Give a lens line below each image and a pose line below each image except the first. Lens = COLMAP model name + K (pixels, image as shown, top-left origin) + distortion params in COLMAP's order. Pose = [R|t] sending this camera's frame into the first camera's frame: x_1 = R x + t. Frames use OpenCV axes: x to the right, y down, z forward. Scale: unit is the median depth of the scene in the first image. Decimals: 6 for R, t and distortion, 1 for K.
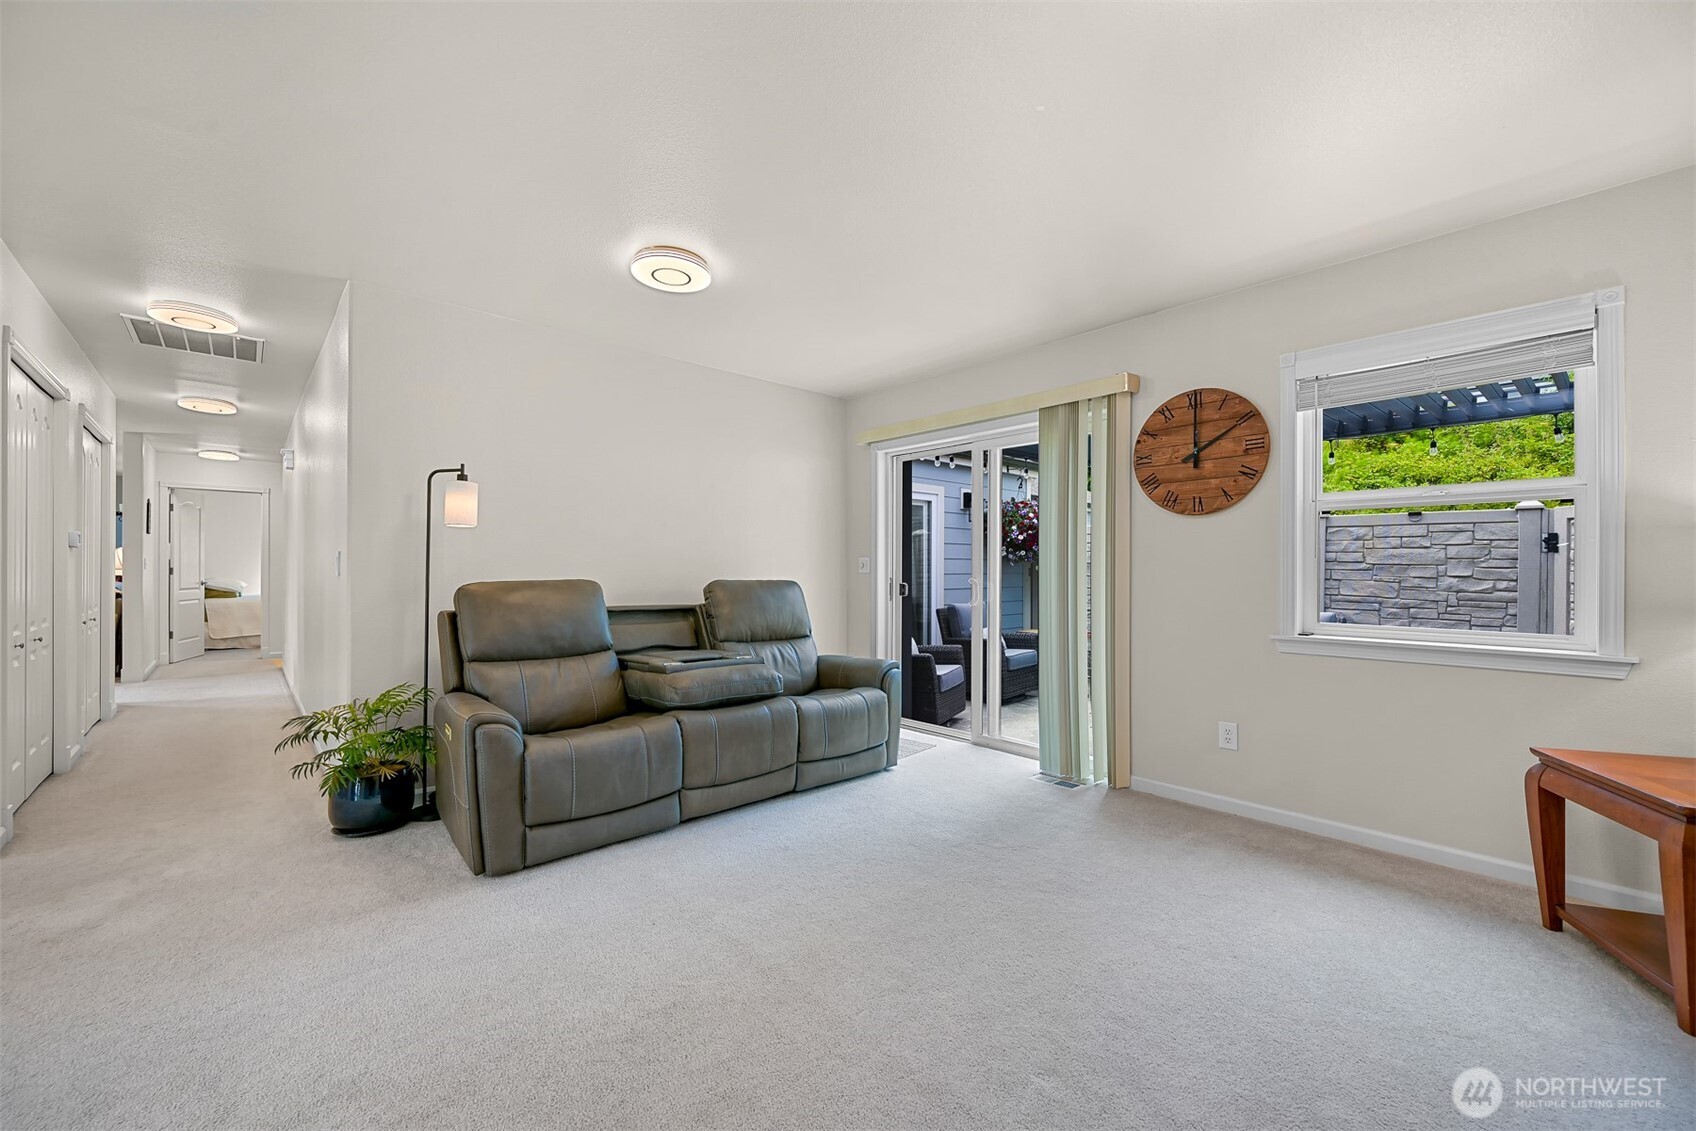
lens RADIAL K [[670.4, 0, 854.9], [0, 670.4, 567.7], [0, 0, 1]] dist [-0.000381, 0.000394]
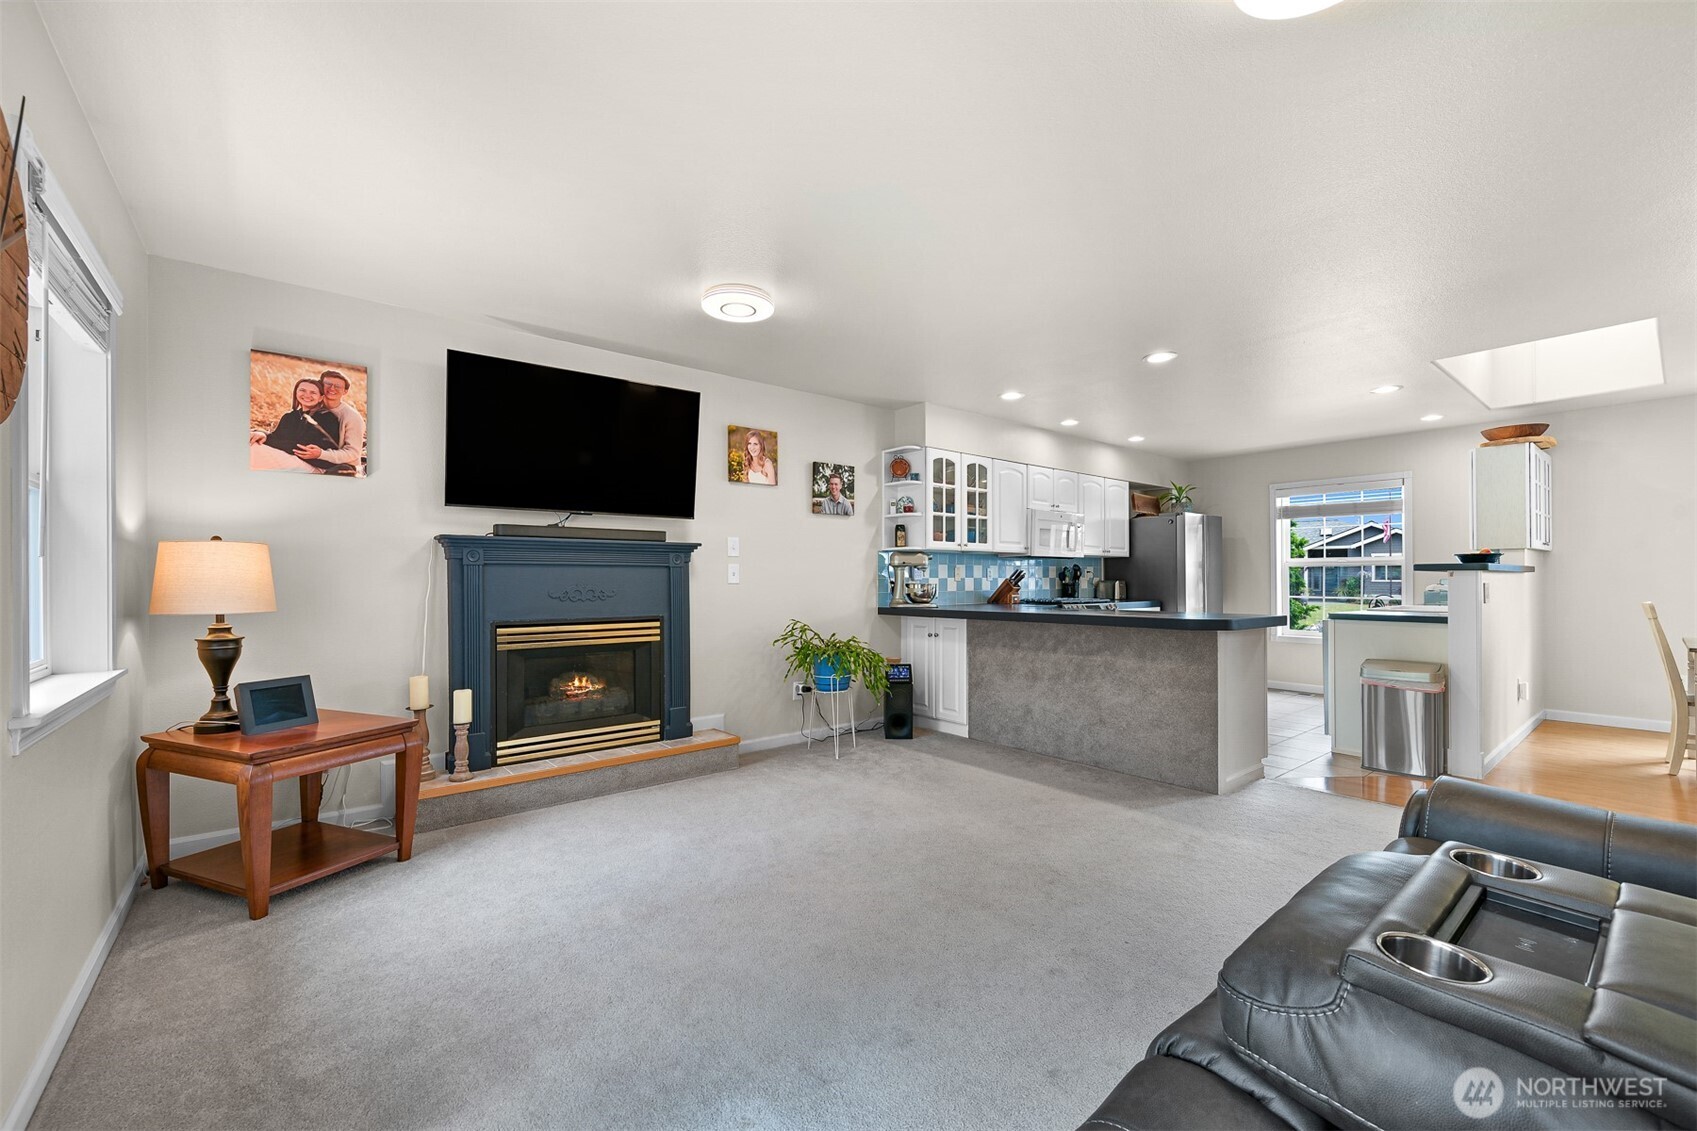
lens RADIAL K [[688.1, 0, 849.4], [0, 688.1, 578.4], [0, 0, 1]] dist [-0.000352, -0.000066]
pose [[-0.997990, -0.003852, 0.063255, 0.031187], [-0.003984, 0.999990, -0.001957, 0.000594], [-0.063246, -0.002205, -0.997996, 1.273753]]
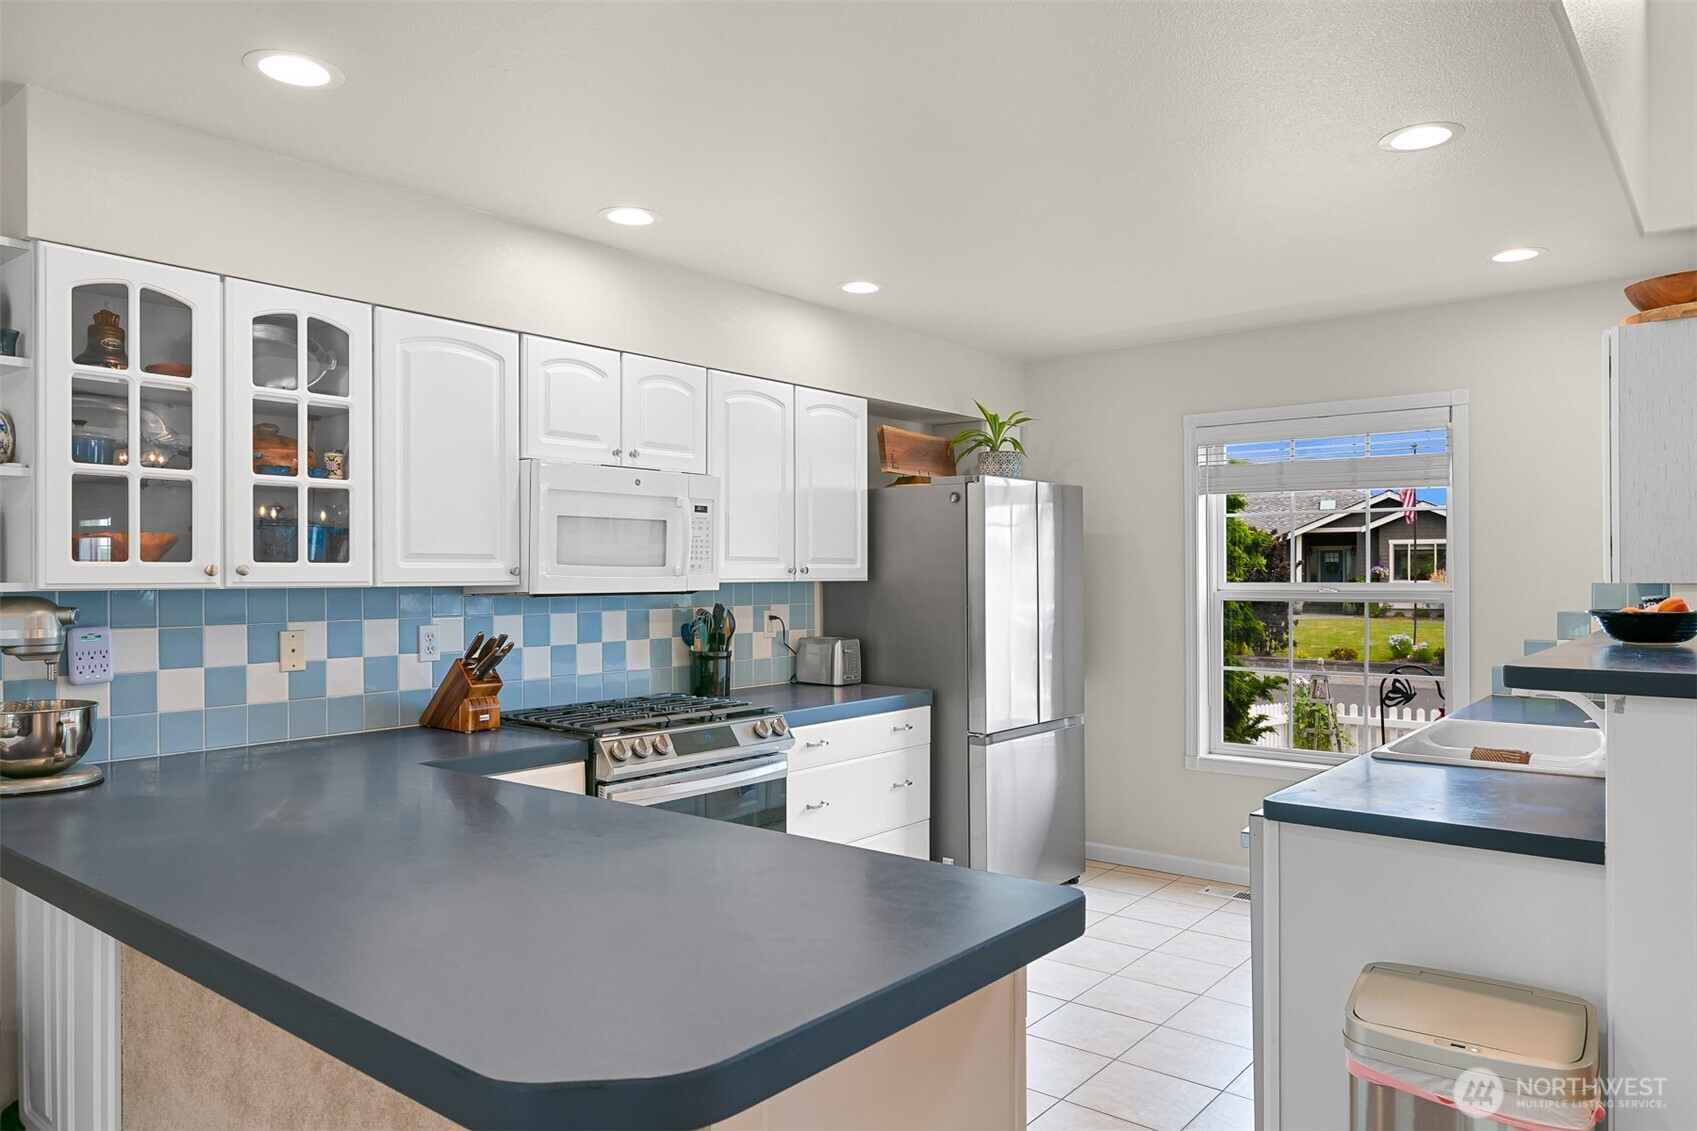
lens RADIAL K [[1131.3, 0, 861.3], [0, 1131.3, 572.7], [0, 0, 1]] dist [-0.001925, -0.000300]
pose [[-0.988965, -0.001356, -0.148143, -0.455879], [-0.000859, 0.999994, -0.003422, -0.075966], [0.148146, -0.003258, -0.988960, 0.550667]]
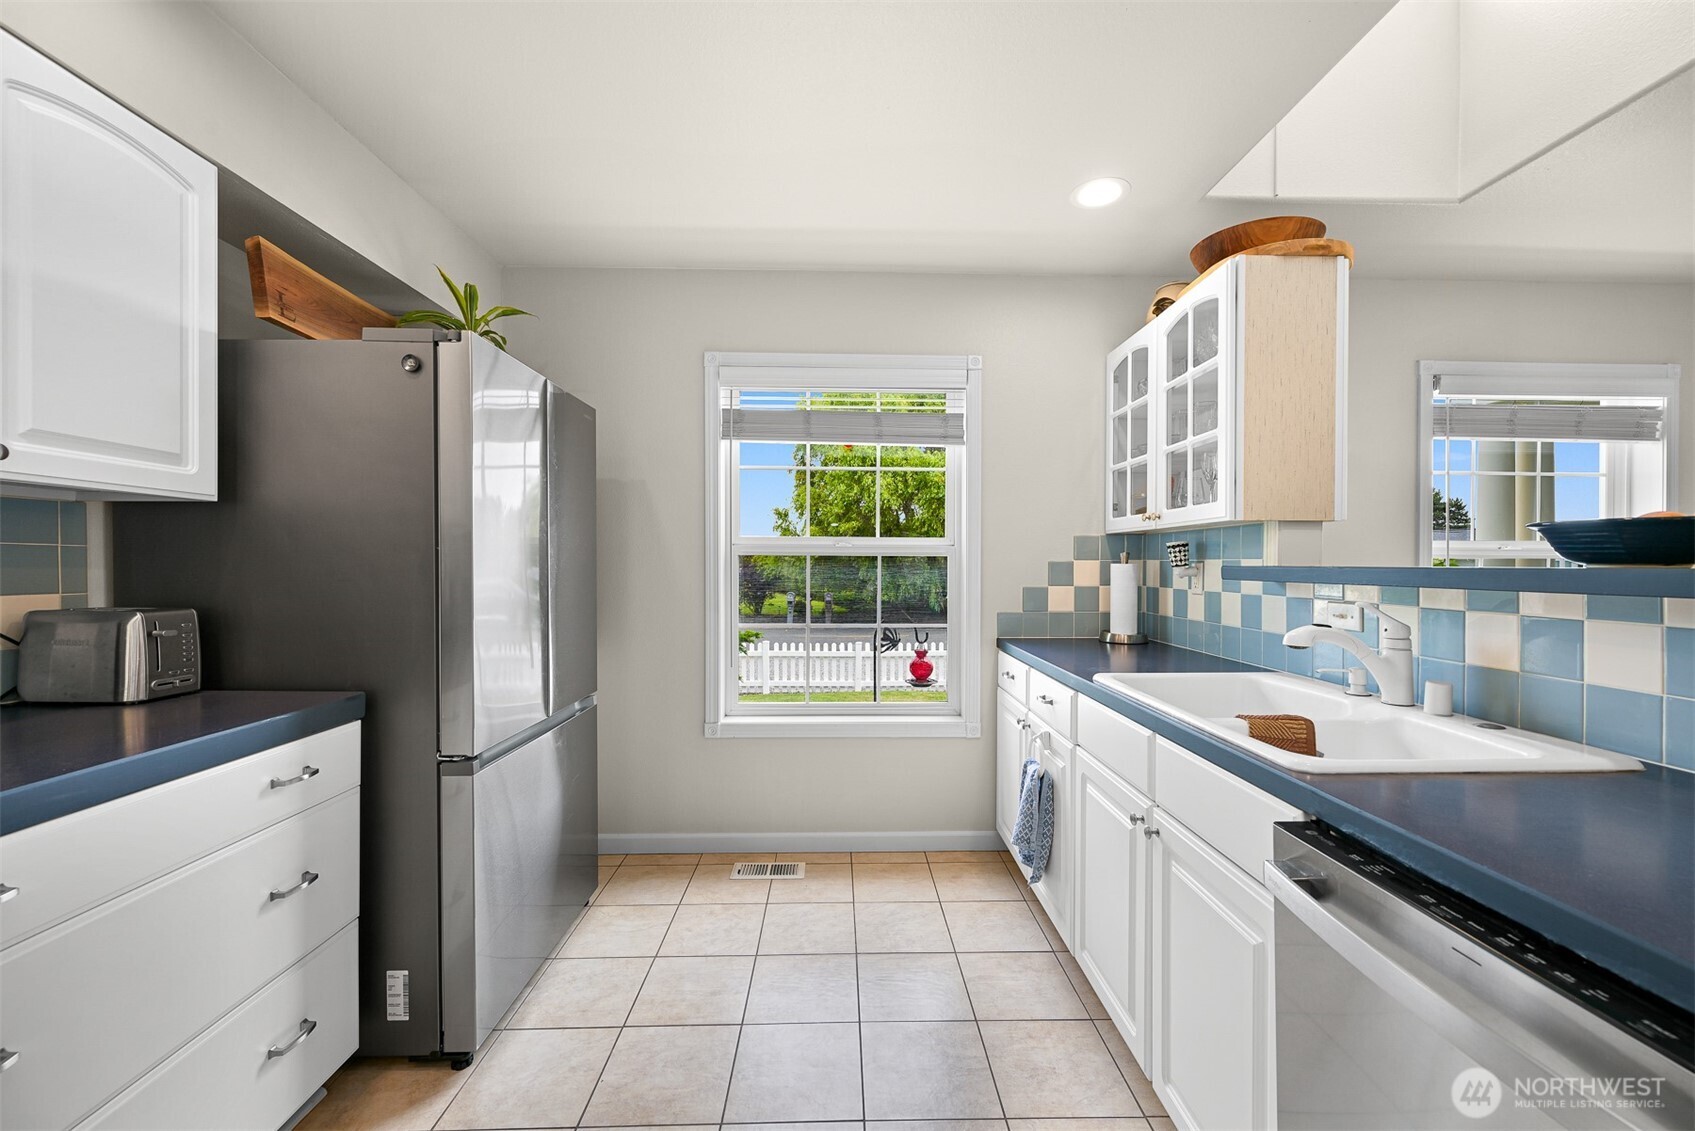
lens RADIAL K [[665.4, 0, 852.1], [0, 665.4, 568.3], [0, 0, 1]] dist [-0.001212, -0.000105]
pose [[-0.661020, -0.001184, -0.750367, -0.616751], [-0.003093, 0.999995, 0.001147, -0.027968], [0.750362, 0.003078, -0.661020, -0.212429]]
